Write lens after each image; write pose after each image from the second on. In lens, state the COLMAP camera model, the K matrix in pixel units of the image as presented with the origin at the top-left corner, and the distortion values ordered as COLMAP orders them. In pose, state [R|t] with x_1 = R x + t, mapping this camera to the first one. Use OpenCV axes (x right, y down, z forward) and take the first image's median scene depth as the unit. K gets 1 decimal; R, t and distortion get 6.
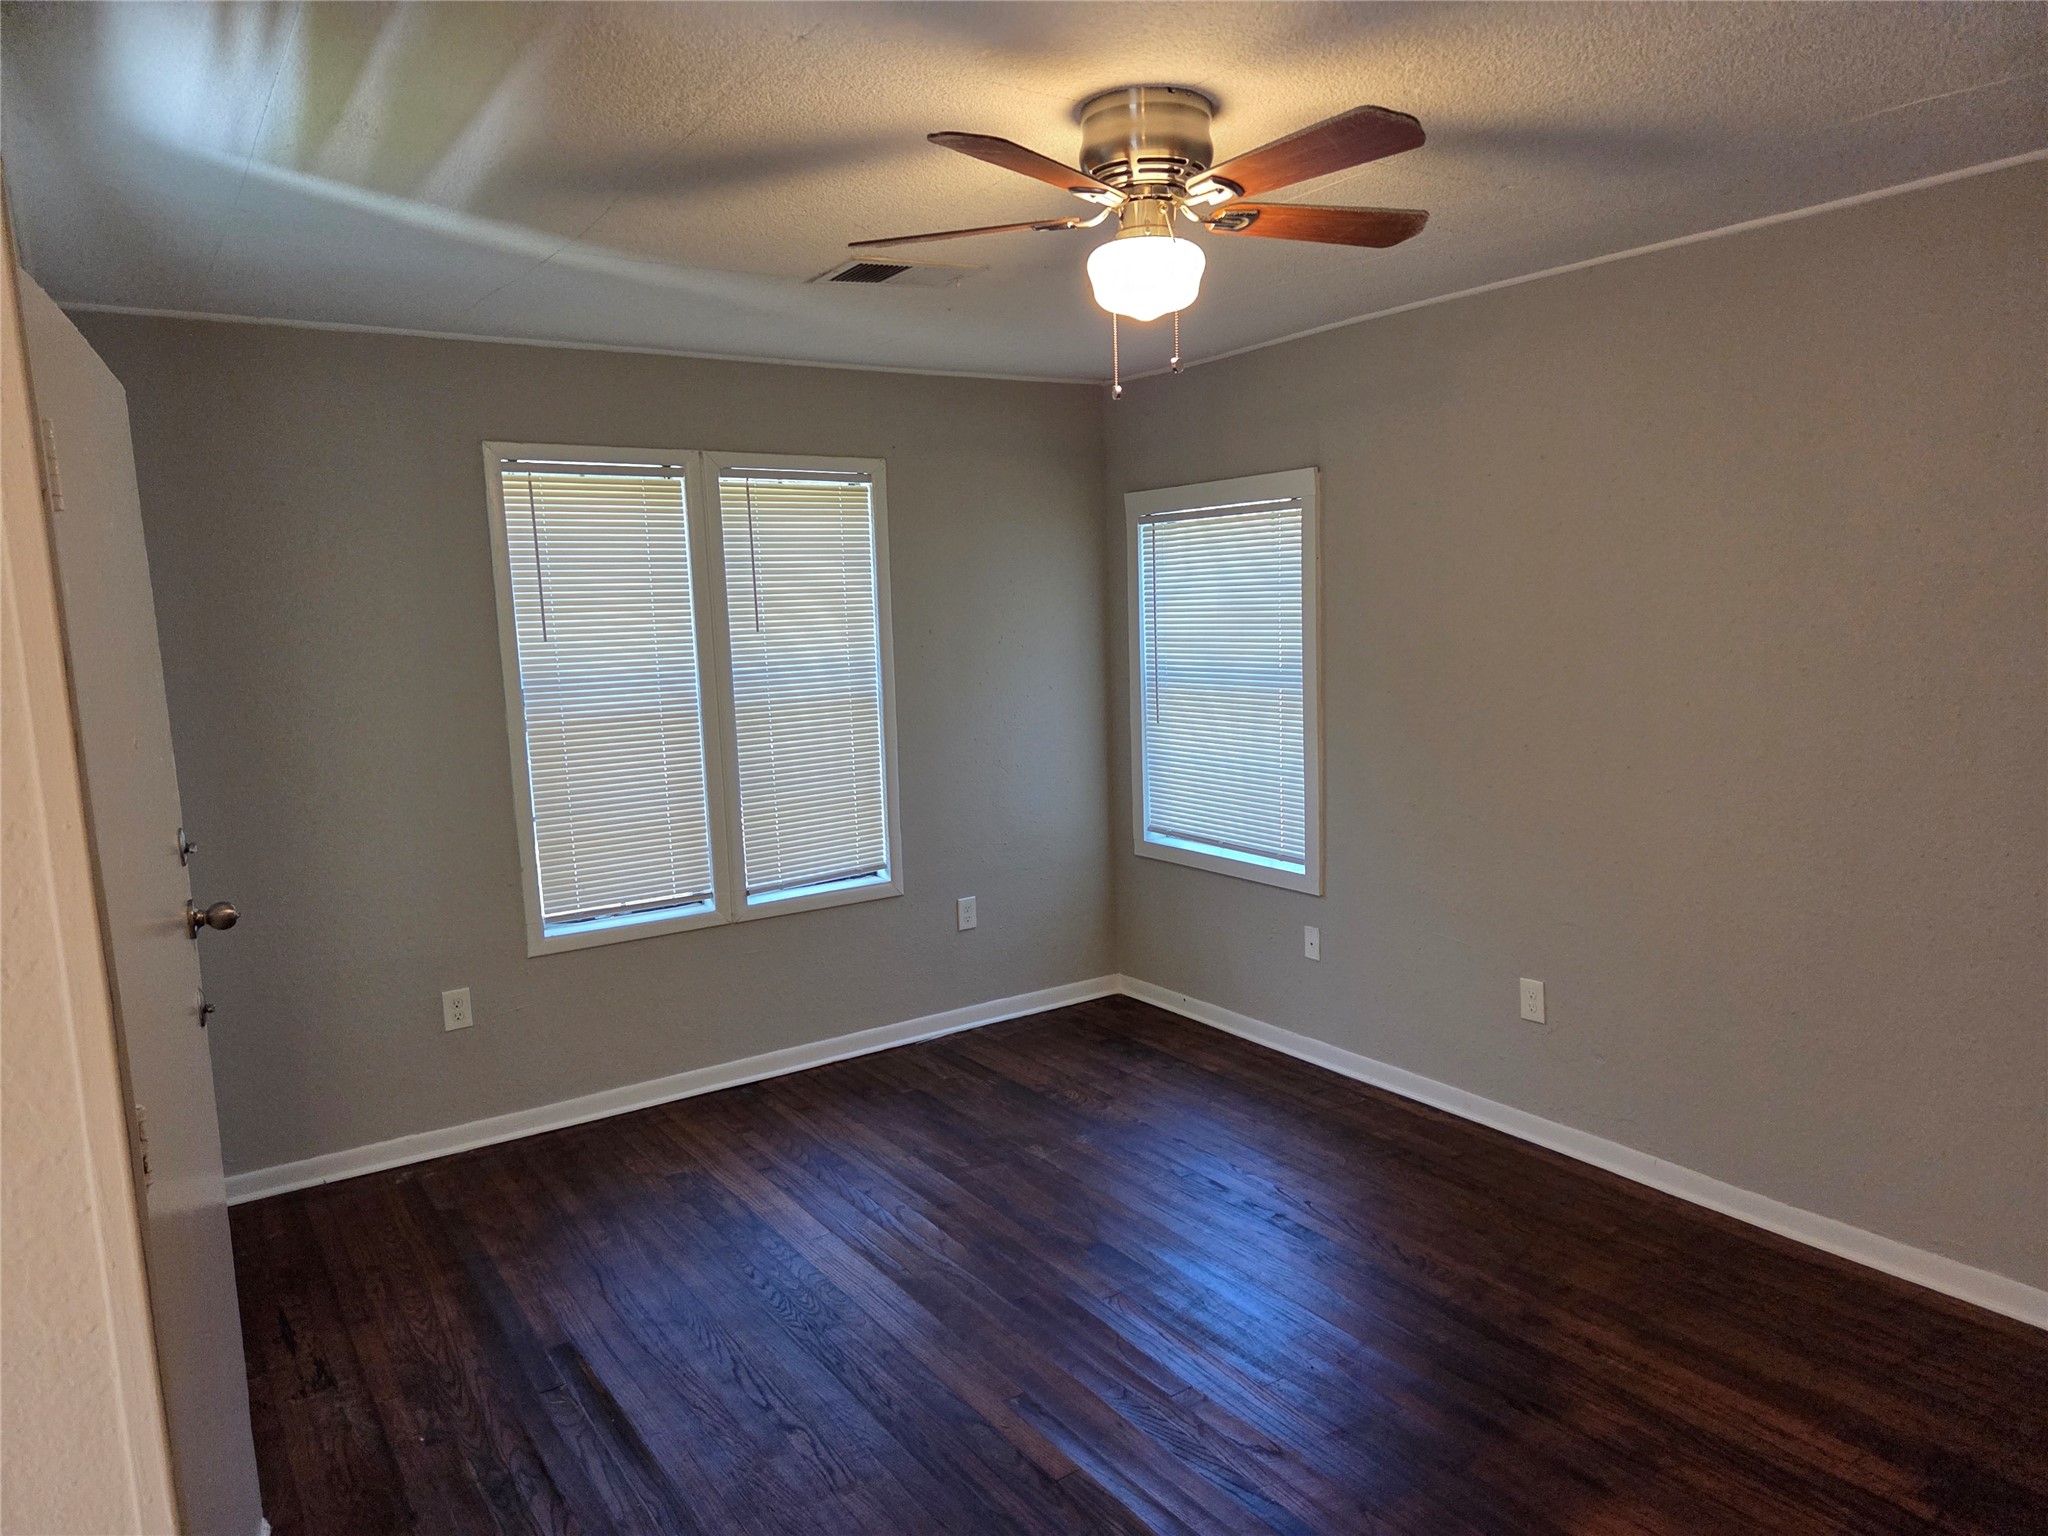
lens RADIAL K [[1346.7, 0, 1024.0], [0, 1346.7, 768.0], [0, 0, 1]] dist [0.049597, -0.102095]
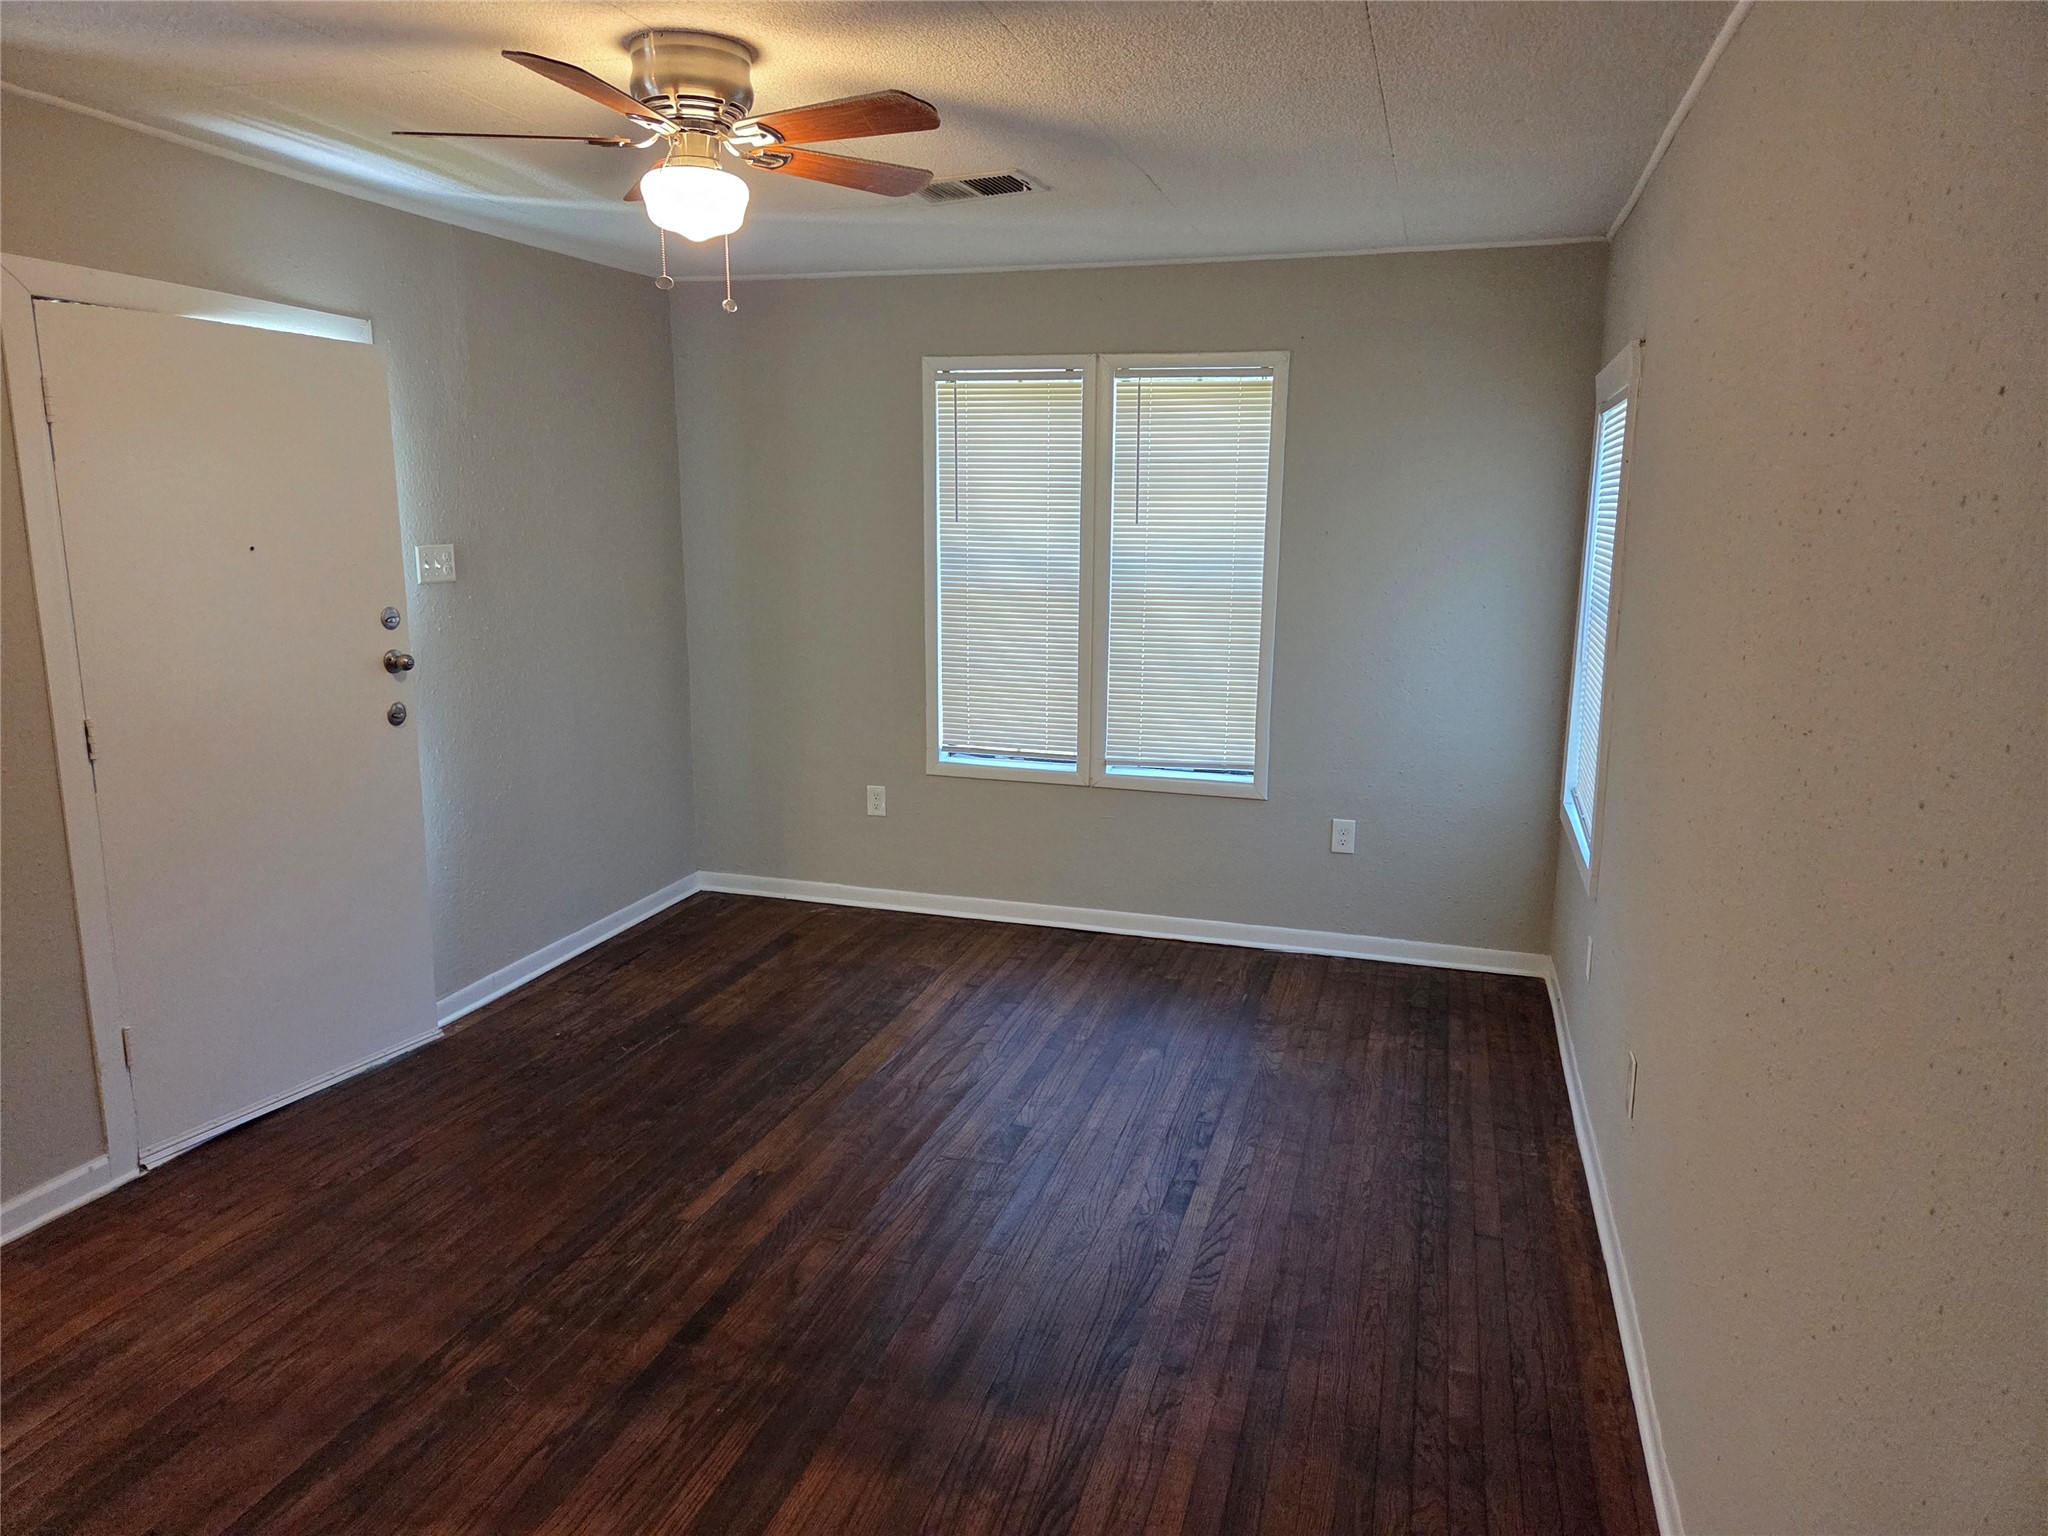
lens RADIAL K [[1385.6, 0, 1024.0], [0, 1385.6, 768.0], [0, 0, 1]] dist [0.006615, -0.002657]
pose [[0.623031, 0.190518, -0.758641, 0.639796], [-0.124535, 0.981673, 0.144254, -0.060459], [0.772220, 0.004603, 0.635339, 0.243452]]
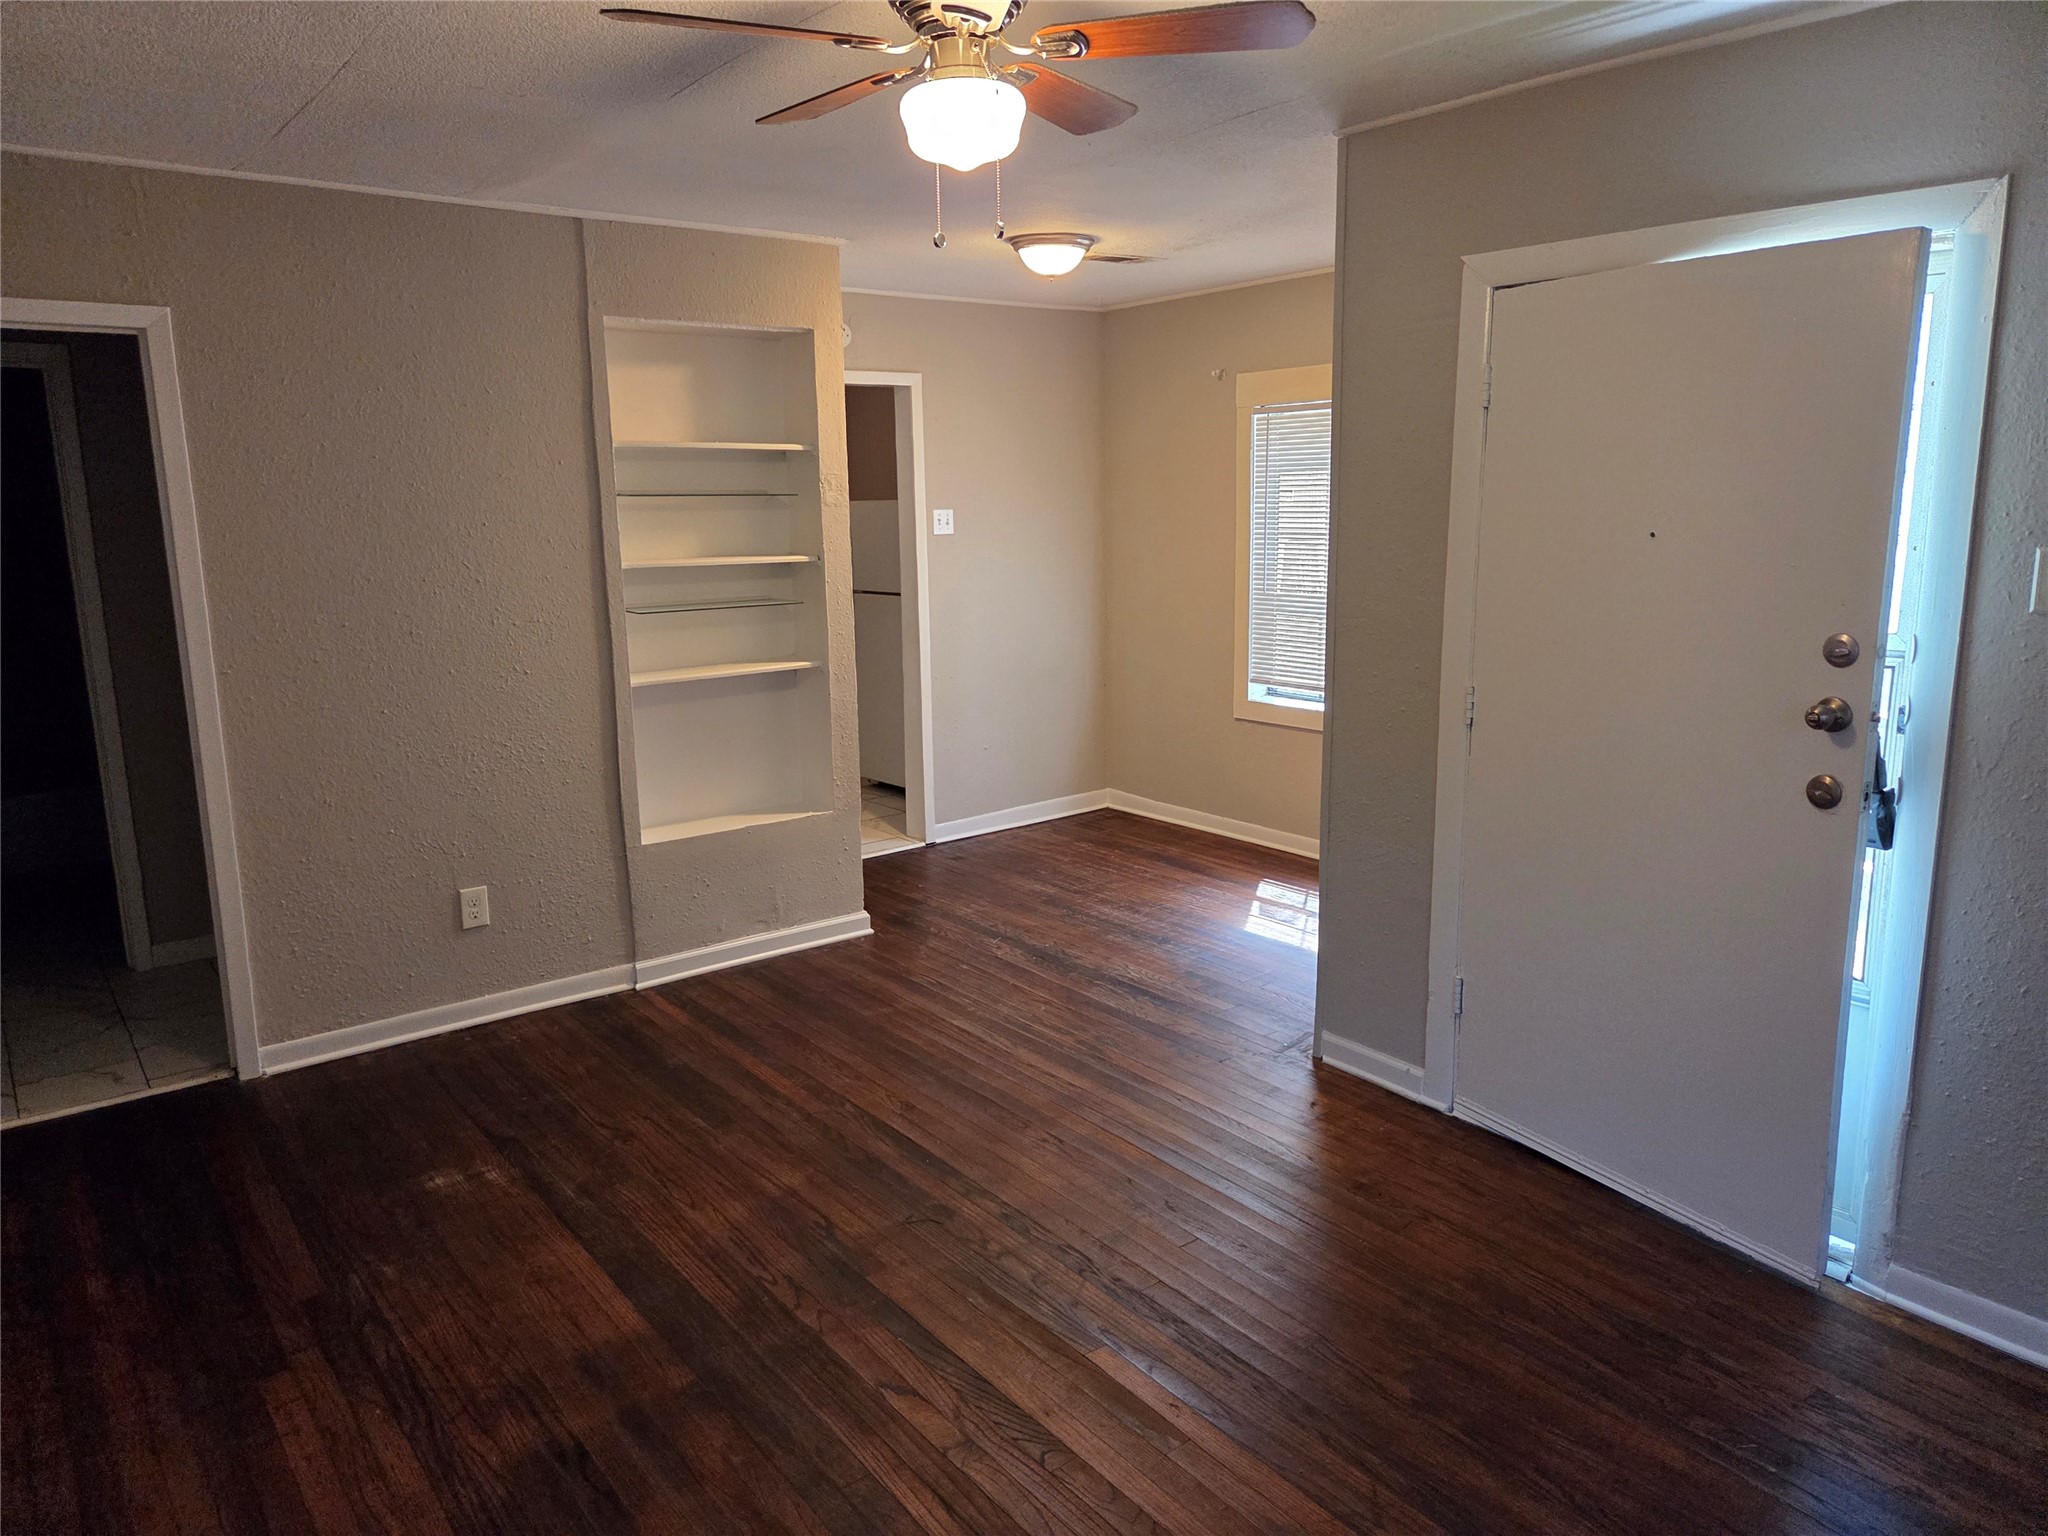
lens RADIAL K [[1385.6, 0, 1024.0], [0, 1385.6, 768.0], [0, 0, 1]] dist [0.006615, -0.002657]
pose [[-0.997568, 0.055024, -0.042792, 0.059127], [0.038414, 0.946235, 0.321190, -0.133959], [0.058164, 0.318765, -0.946047, 1.062892]]
